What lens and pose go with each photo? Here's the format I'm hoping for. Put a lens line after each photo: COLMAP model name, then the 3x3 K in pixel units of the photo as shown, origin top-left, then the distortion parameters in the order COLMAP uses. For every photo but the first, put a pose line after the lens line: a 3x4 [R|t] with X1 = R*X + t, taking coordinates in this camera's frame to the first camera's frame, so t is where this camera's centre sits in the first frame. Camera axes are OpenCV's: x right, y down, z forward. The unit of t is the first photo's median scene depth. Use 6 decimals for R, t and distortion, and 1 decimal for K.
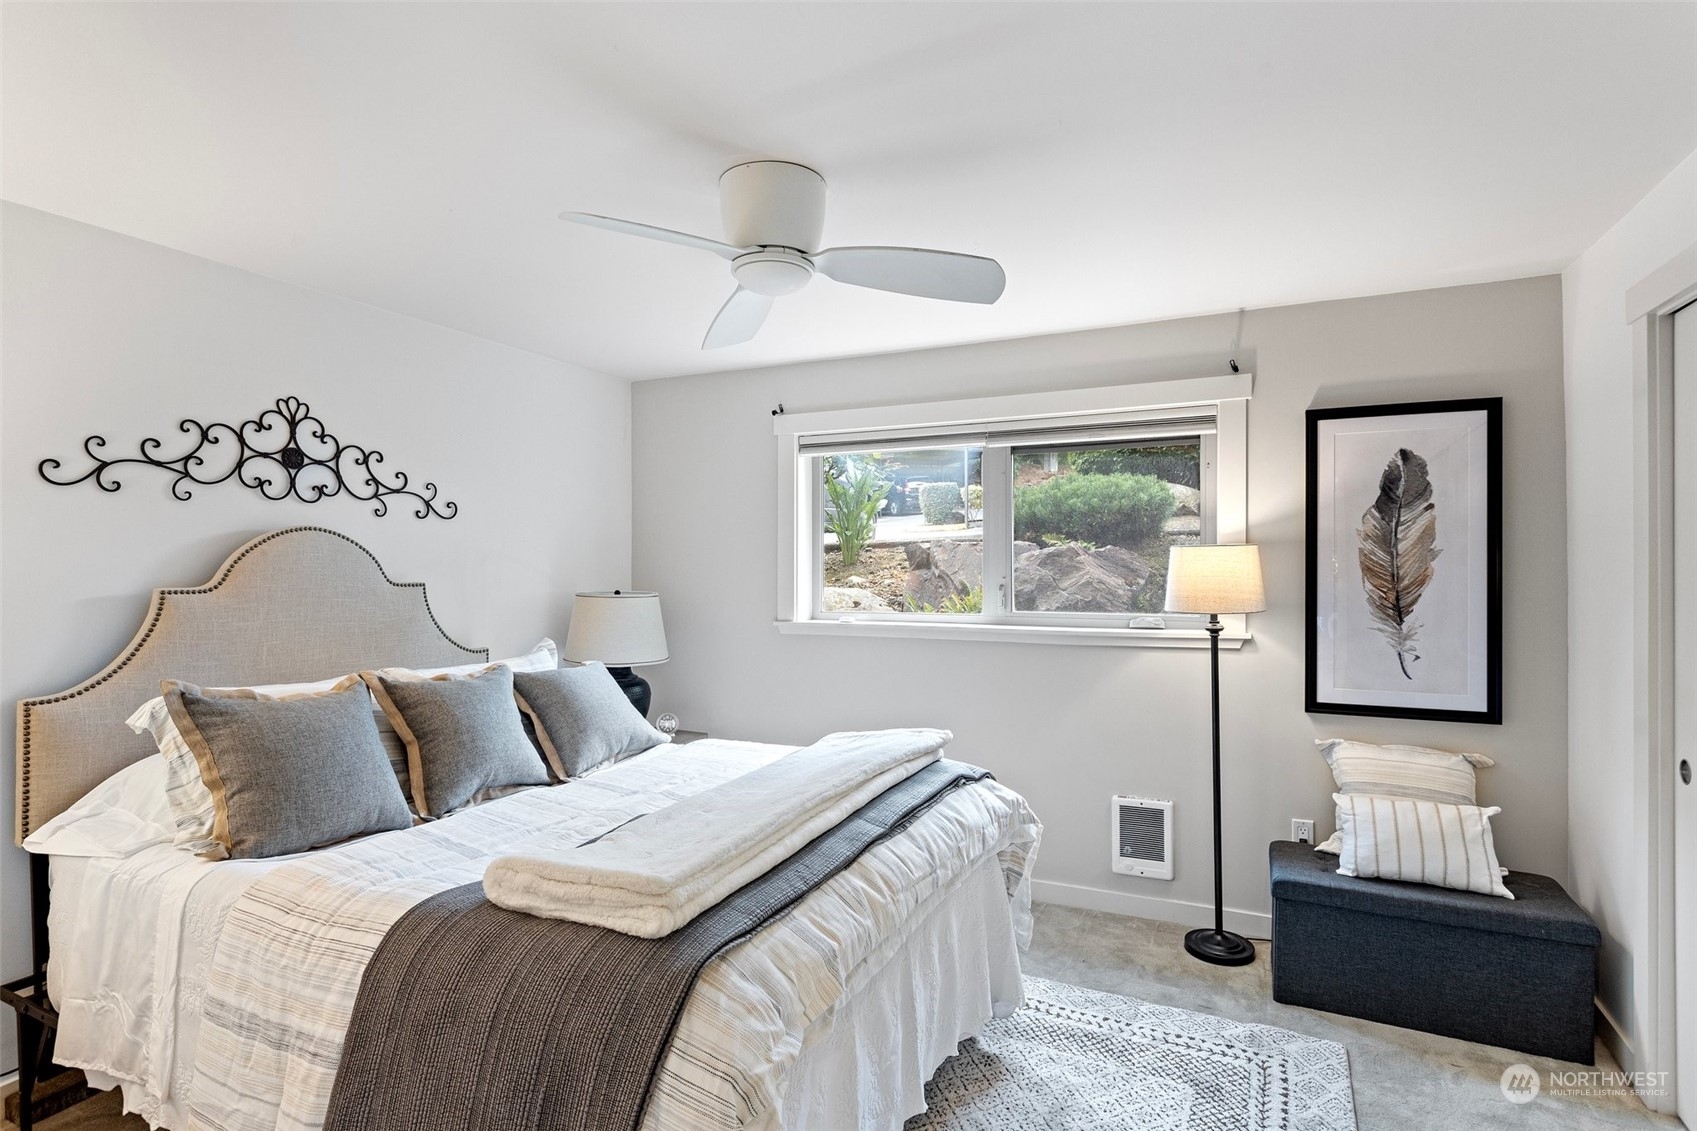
lens RADIAL K [[843.7, 0, 846.0], [0, 843.7, 565.1], [0, 0, 1]] dist [-0.012563, 0.005139]
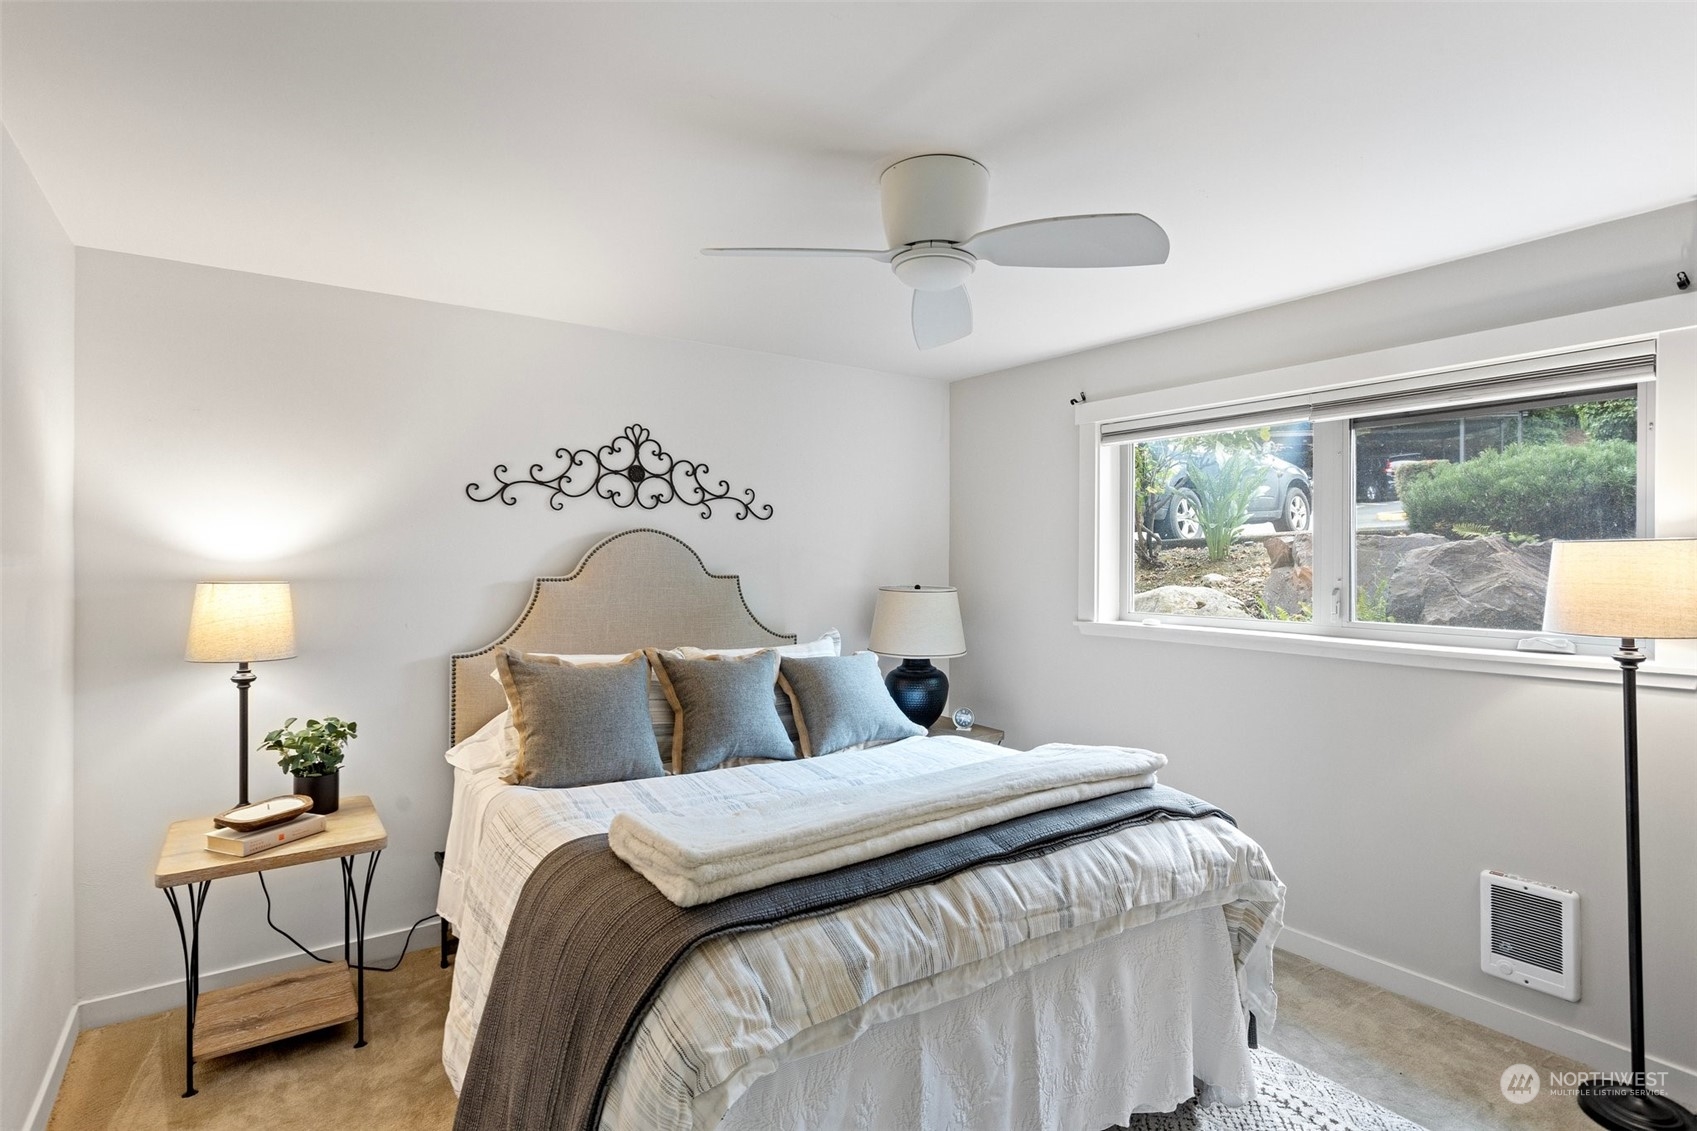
lens RADIAL K [[843.7, 0, 845.6], [0, 843.7, 552.6], [0, 0, 1]] dist [-0.012563, 0.005139]
pose [[0.868503, 0.002872, -0.495675, 0.231312], [-0.005856, 0.999973, -0.004468, -0.006466], [0.495649, 0.006783, 0.868497, 0.069489]]
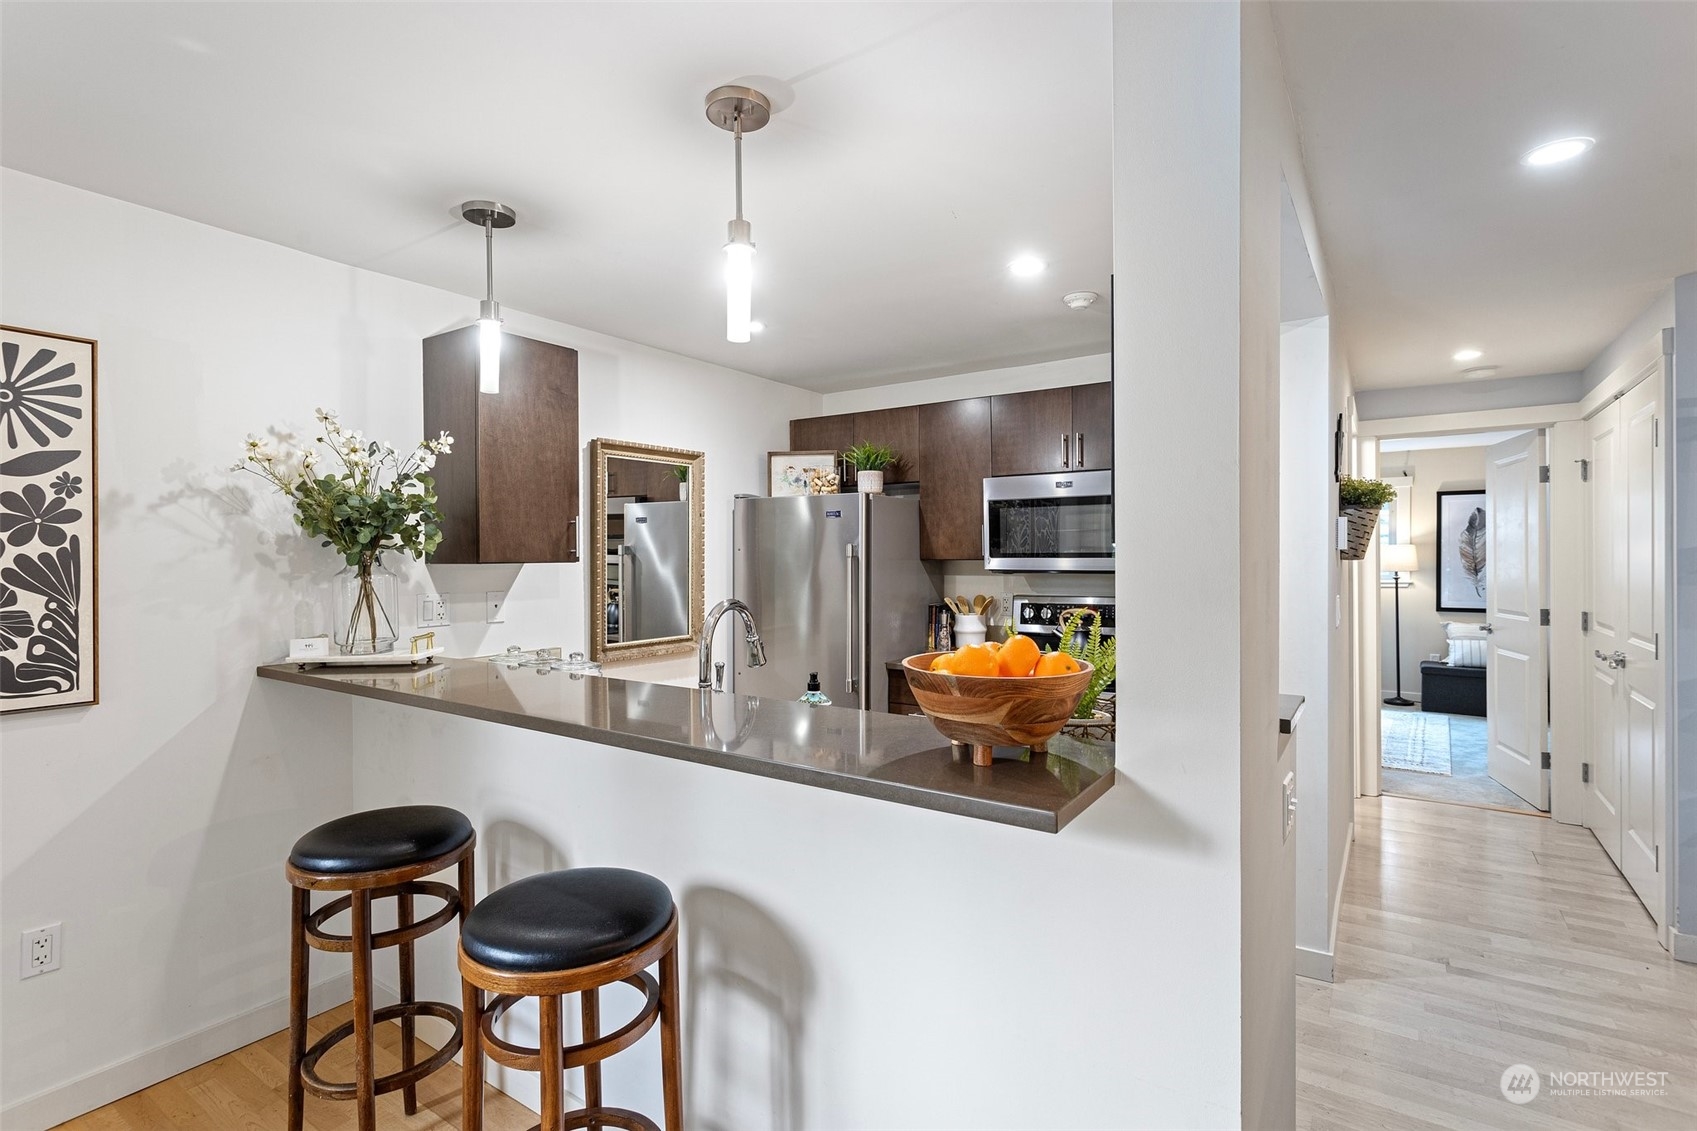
lens RADIAL K [[808.3, 0, 843.3], [0, 808.3, 560.7], [0, 0, 1]] dist [-0.002525, 0.003016]
pose [[0.987567, -0.002968, -0.157171, -0.901383], [0.004034, 0.999971, 0.006463, -0.000549], [0.157147, -0.007016, 0.987550, -1.819523]]
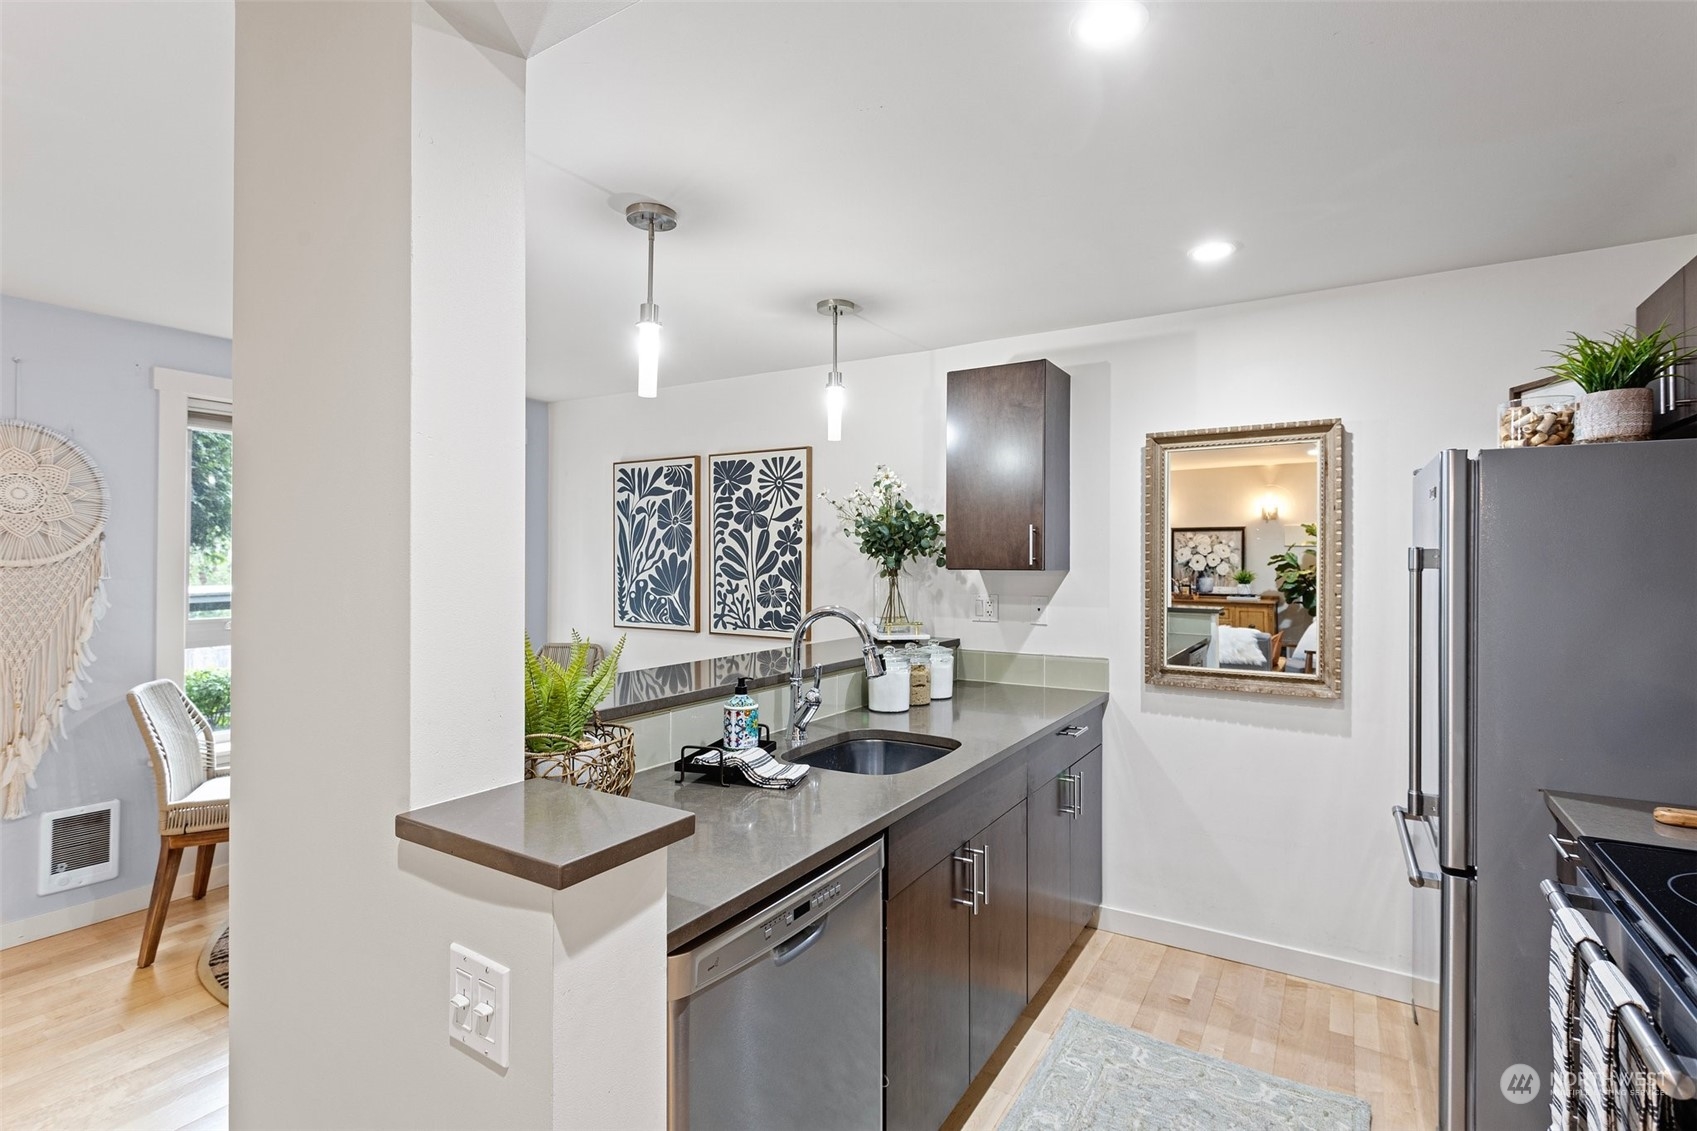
lens RADIAL K [[808.3, 0, 852.6], [0, 808.3, 559.1], [0, 0, 1]] dist [-0.002525, 0.003016]
pose [[-0.117173, -0.003371, -0.993106, -0.328713], [-0.005434, 0.999981, -0.002753, -0.003672], [0.993097, 0.005074, -0.117189, -0.957445]]
